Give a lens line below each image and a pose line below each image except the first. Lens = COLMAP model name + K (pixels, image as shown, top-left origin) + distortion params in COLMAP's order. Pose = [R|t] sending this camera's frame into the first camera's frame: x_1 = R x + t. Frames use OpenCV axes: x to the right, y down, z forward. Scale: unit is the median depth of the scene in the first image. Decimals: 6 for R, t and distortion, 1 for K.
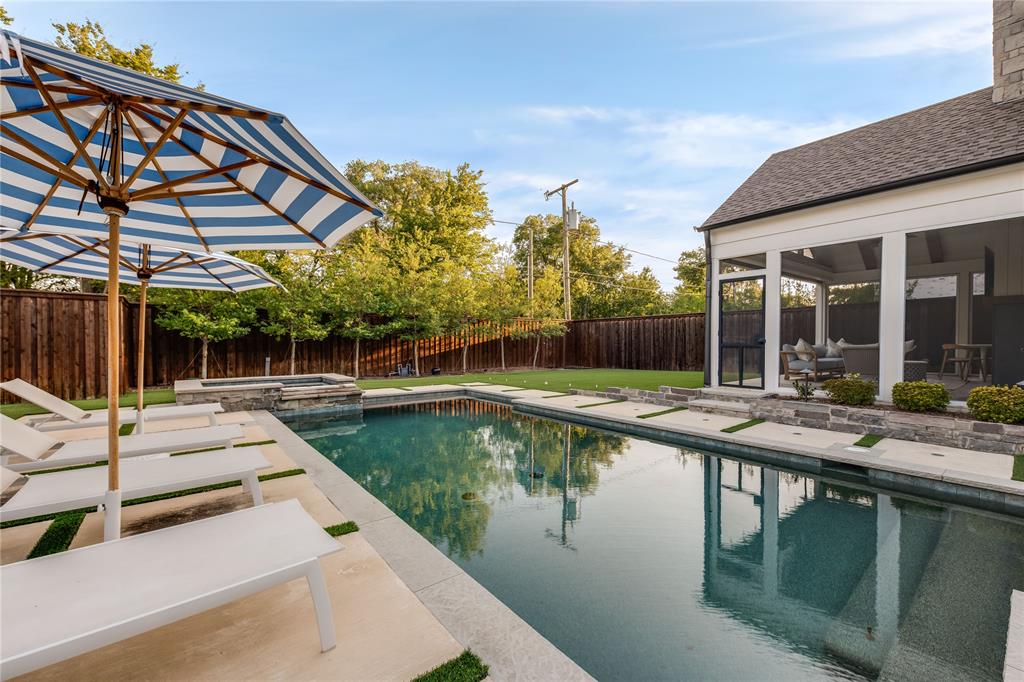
lens RADIAL K [[419.7, 0, 511.9], [0, 419.7, 342.4], [0, 0, 1]] dist [0.001250, 0.000045]
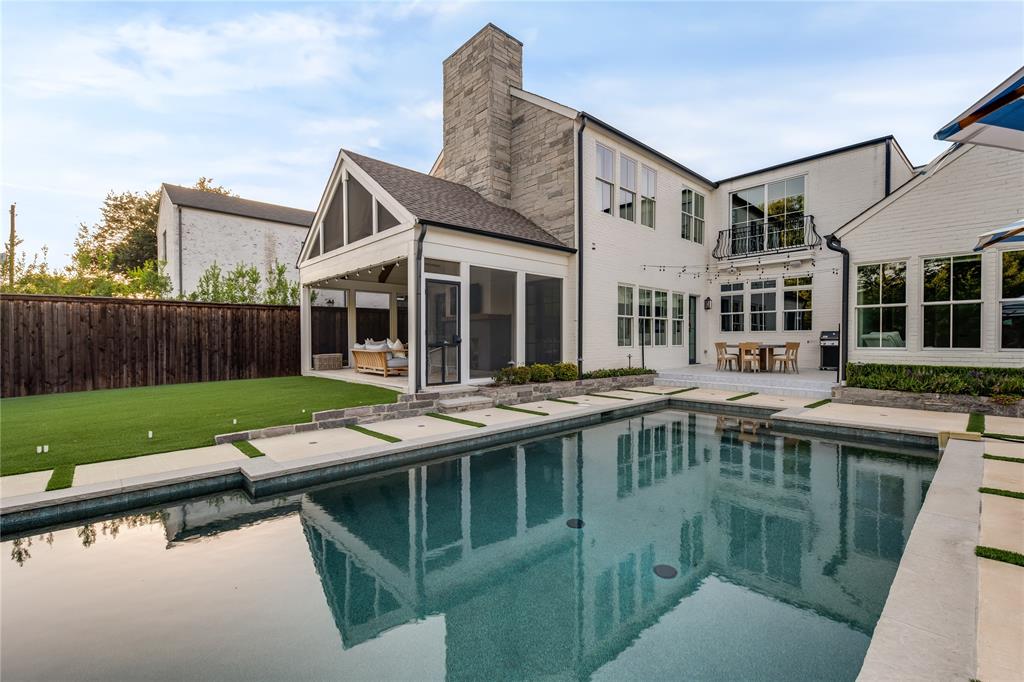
lens RADIAL K [[444.6, 0, 509.8], [0, 444.6, 340.9], [0, 0, 1]] dist [-0.000013, -0.000021]
pose [[-0.079294, -0.005218, 0.996838, -0.590309], [0.008353, 0.999948, 0.005899, -0.007682], [-0.996816, 0.008794, -0.079247, 0.938304]]
